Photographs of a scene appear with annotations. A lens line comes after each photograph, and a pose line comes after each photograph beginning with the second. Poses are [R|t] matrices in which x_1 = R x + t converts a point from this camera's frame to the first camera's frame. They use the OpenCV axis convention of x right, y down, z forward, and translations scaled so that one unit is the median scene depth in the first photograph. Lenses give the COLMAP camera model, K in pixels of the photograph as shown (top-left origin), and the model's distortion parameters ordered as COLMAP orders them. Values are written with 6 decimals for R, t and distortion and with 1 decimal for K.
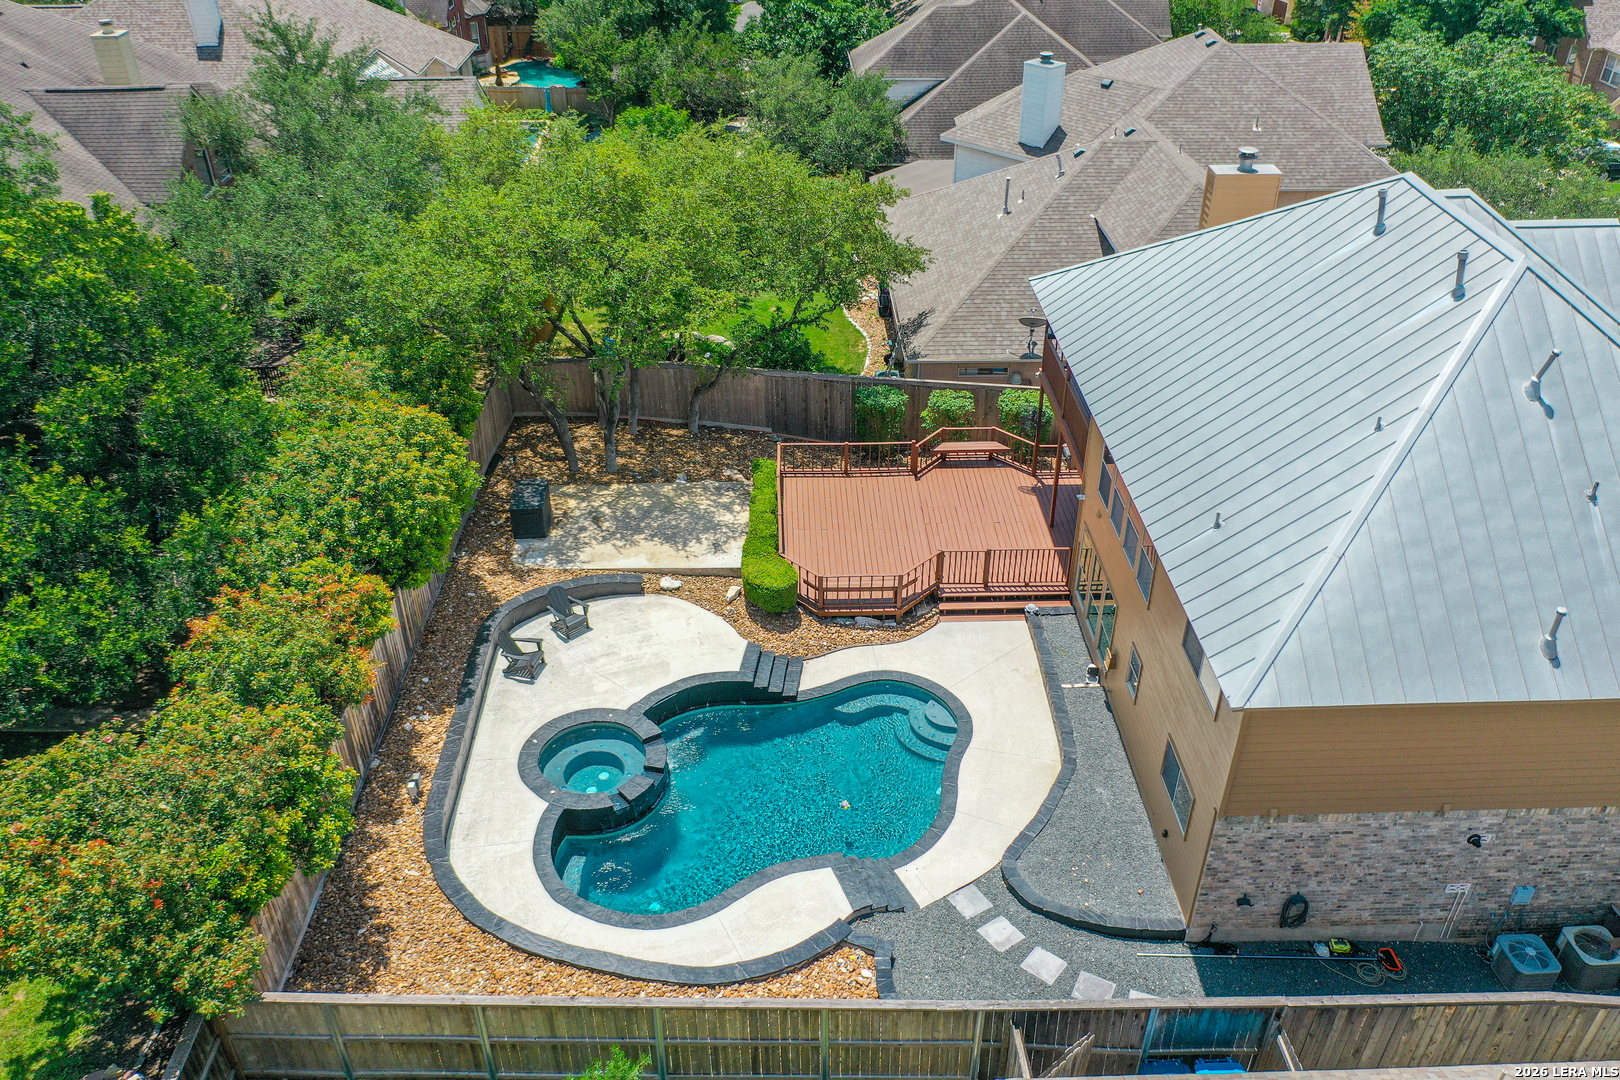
lens RADIAL K [[1271.8, 0, 808.7], [0, 1271.8, 538.2], [0, 0, 1]] dist [-0.005088, -0.004893]
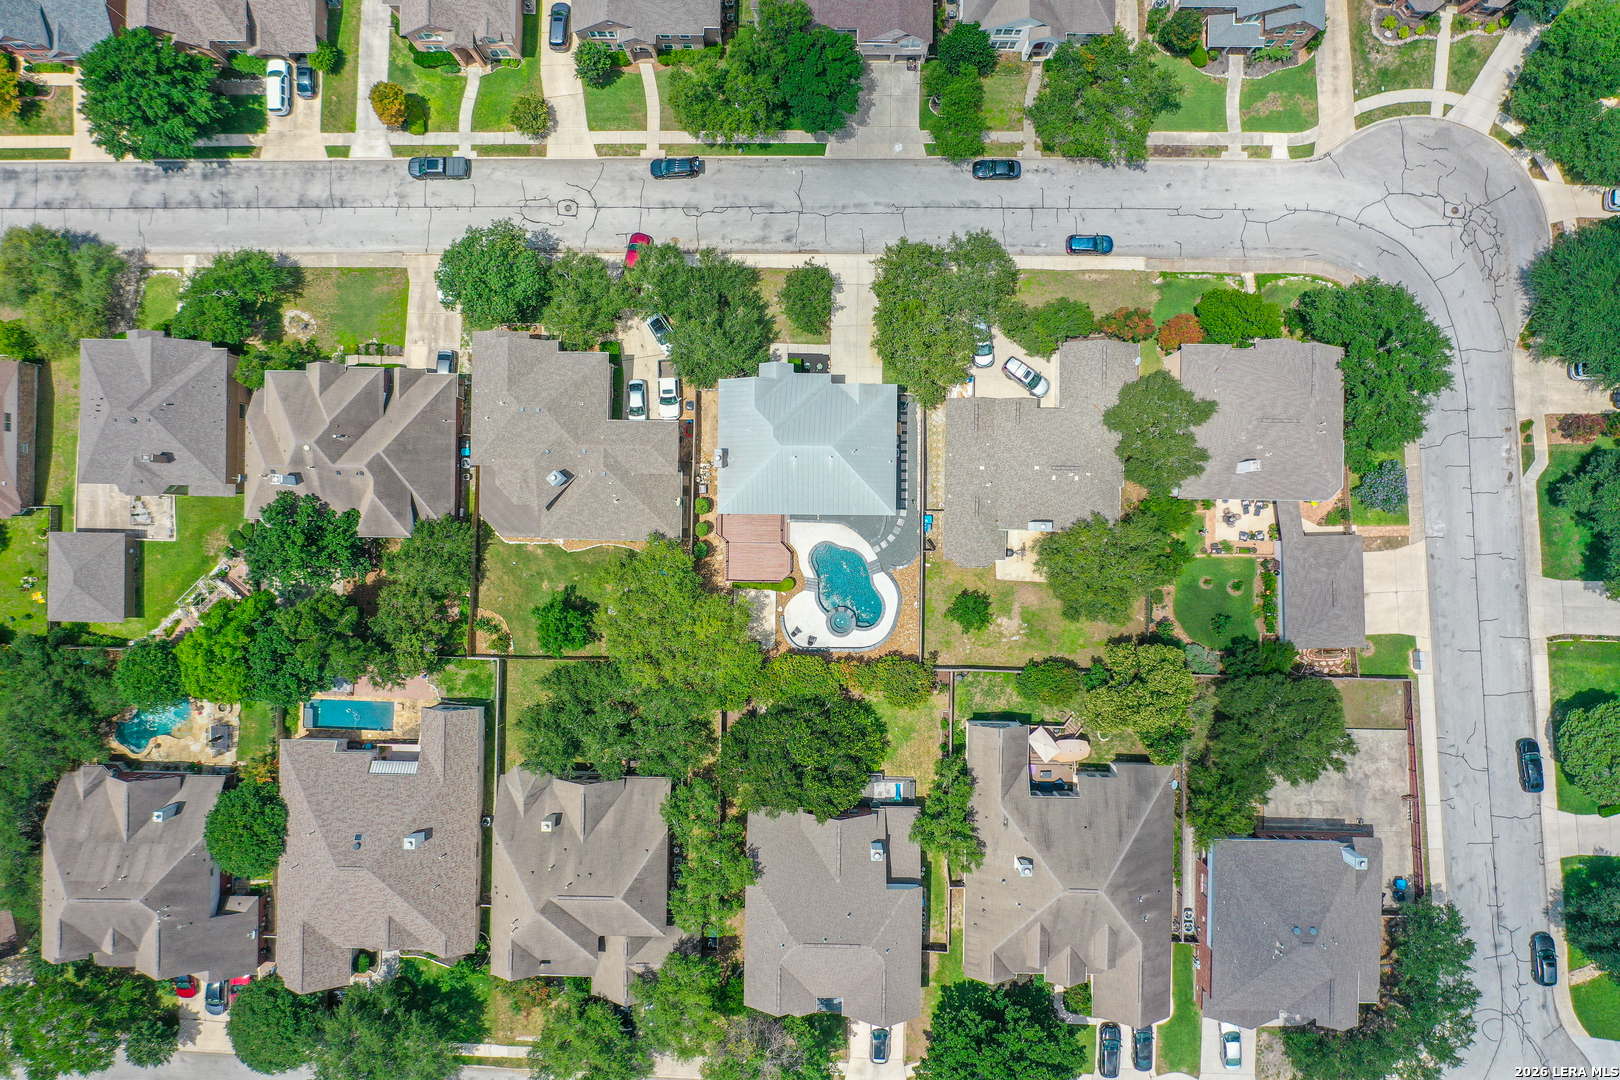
lens RADIAL K [[1271.8, 0, 806.3], [0, 1271.8, 539.3], [0, 0, 1]] dist [-0.005088, -0.004893]
pose [[0.045370, -0.998942, -0.007553, 0.165097], [0.557830, 0.019062, 0.829737, -3.687970], [-0.828714, -0.041858, 0.558104, -1.490583]]
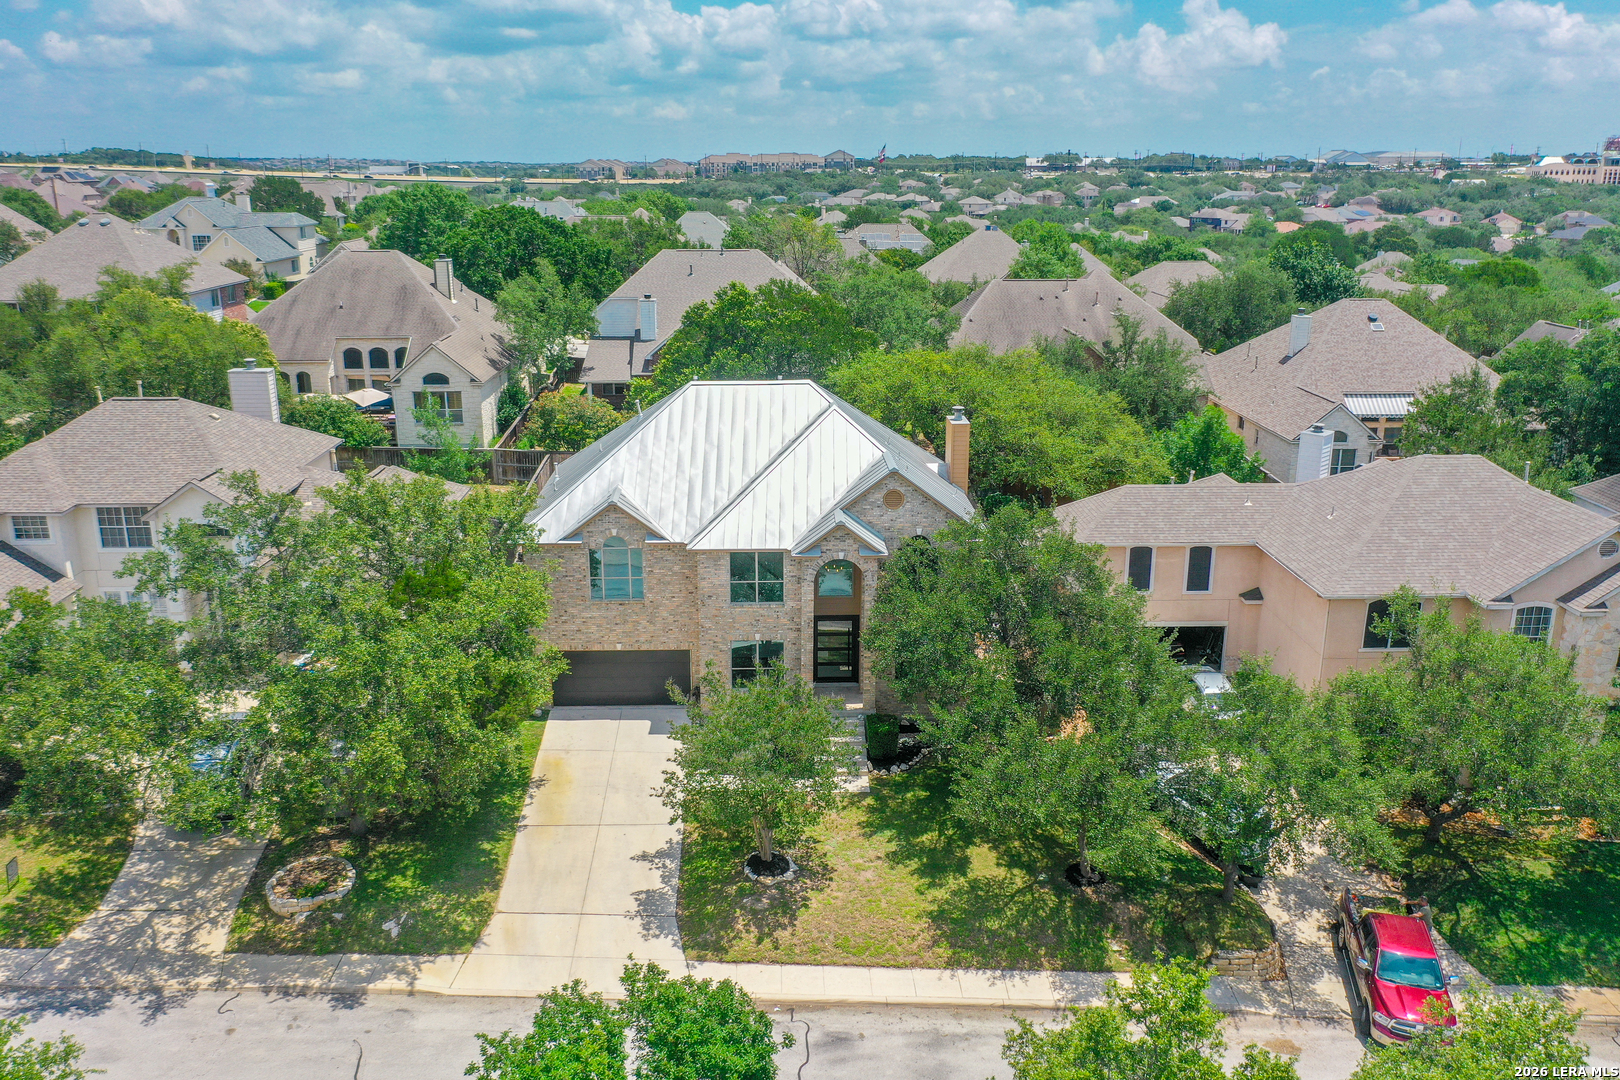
lens RADIAL K [[1271.8, 0, 797.0], [0, 1271.8, 576.6], [0, 0, 1]] dist [-0.005088, -0.004893]
pose [[-0.001781, 0.284839, -0.958574, 2.236259], [-0.549926, 0.800335, 0.238841, -0.470481], [0.835212, 0.527570, 0.155215, 0.777324]]
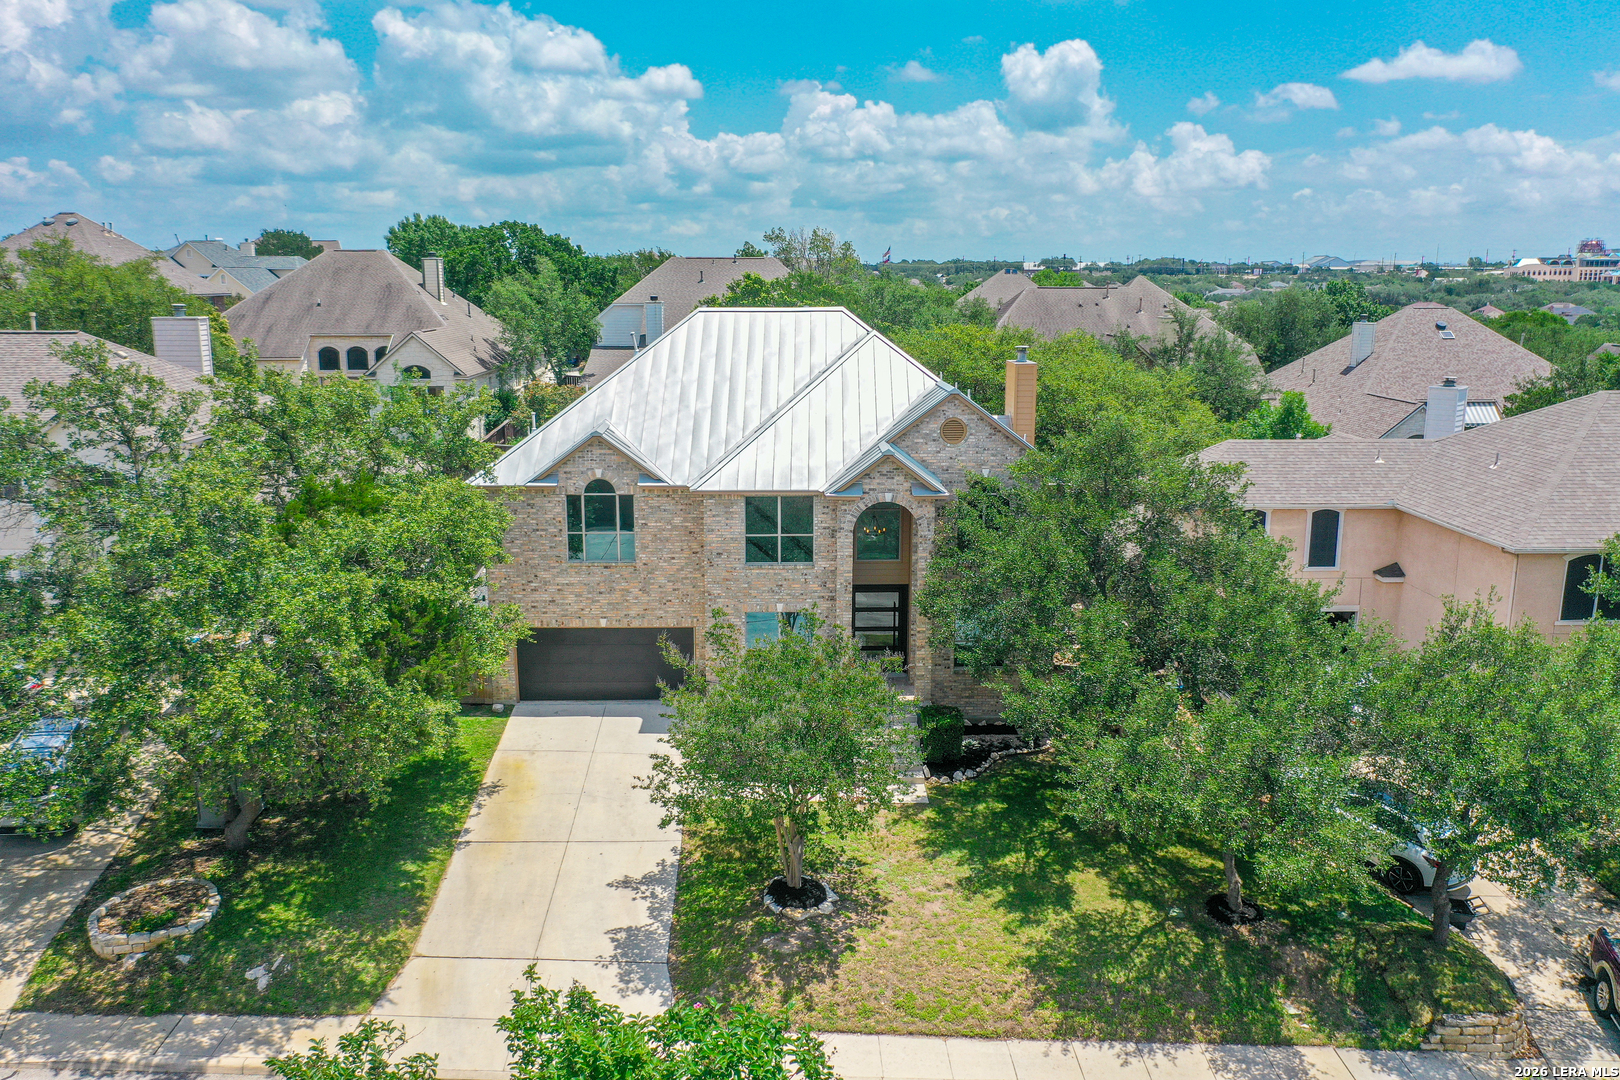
lens RADIAL K [[1271.8, 0, 803.7], [0, 1271.8, 538.4], [0, 0, 1]] dist [-0.005088, -0.004893]
pose [[-0.005083, 0.198571, -0.980073, 1.924413], [-0.550841, 0.817429, 0.168475, -0.271638], [0.834595, 0.540721, 0.105226, 0.879549]]
